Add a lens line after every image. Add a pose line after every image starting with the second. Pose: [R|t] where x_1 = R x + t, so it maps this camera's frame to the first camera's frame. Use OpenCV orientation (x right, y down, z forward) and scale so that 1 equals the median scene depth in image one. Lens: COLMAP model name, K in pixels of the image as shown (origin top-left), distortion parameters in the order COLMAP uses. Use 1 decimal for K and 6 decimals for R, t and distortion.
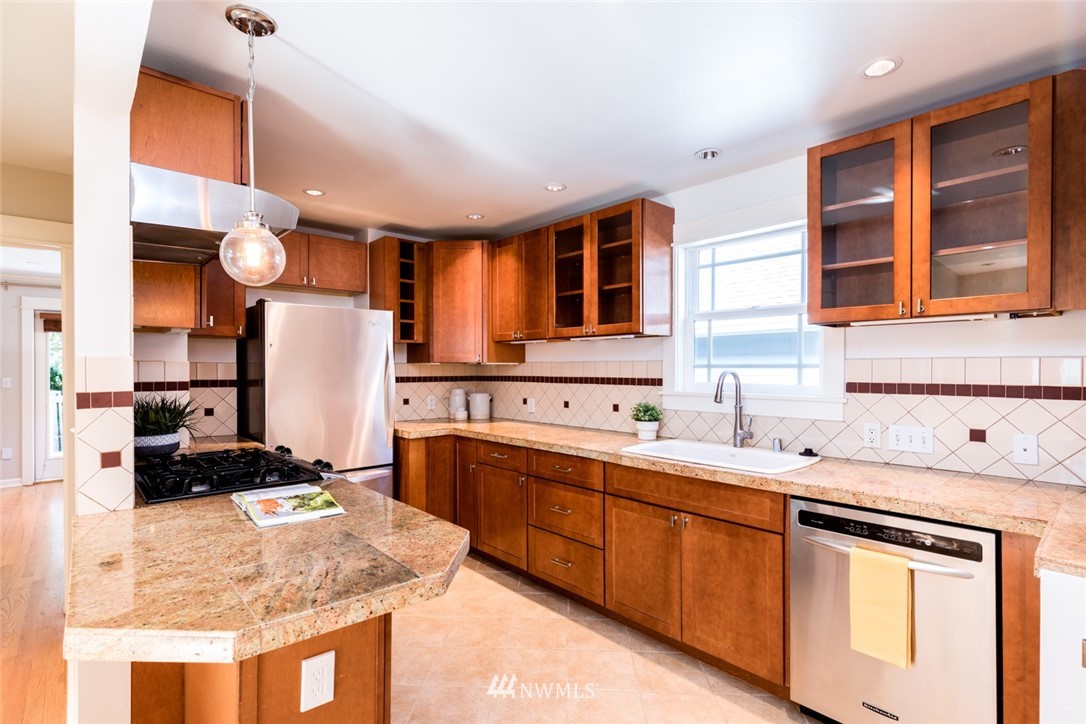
lens RADIAL K [[516.6, 0, 540.0], [0, 516.6, 369.6], [0, 0, 1]] dist [-0.000301, 0.000134]
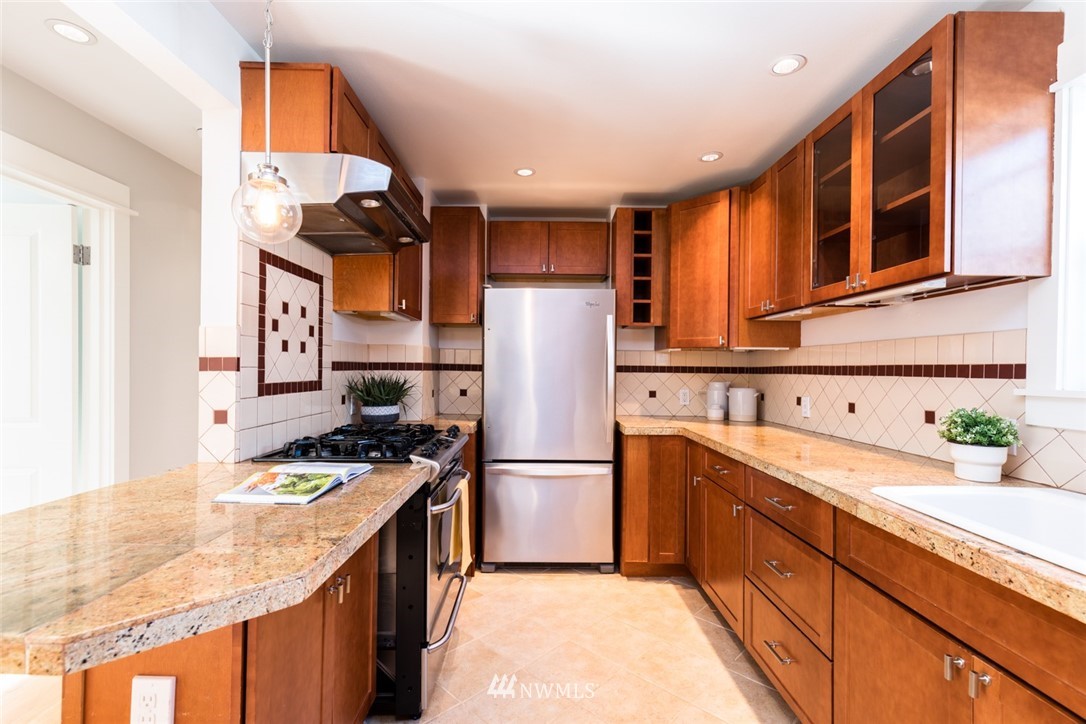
lens RADIAL K [[487.9, 0, 541.2], [0, 487.9, 370.1], [0, 0, 1]] dist [0.010005, -0.001651]
pose [[0.747104, 0.011819, -0.664602, 0.205217], [-0.014416, 0.999895, 0.001576, 0.029712], [0.664551, 0.008403, 0.747196, 0.332637]]
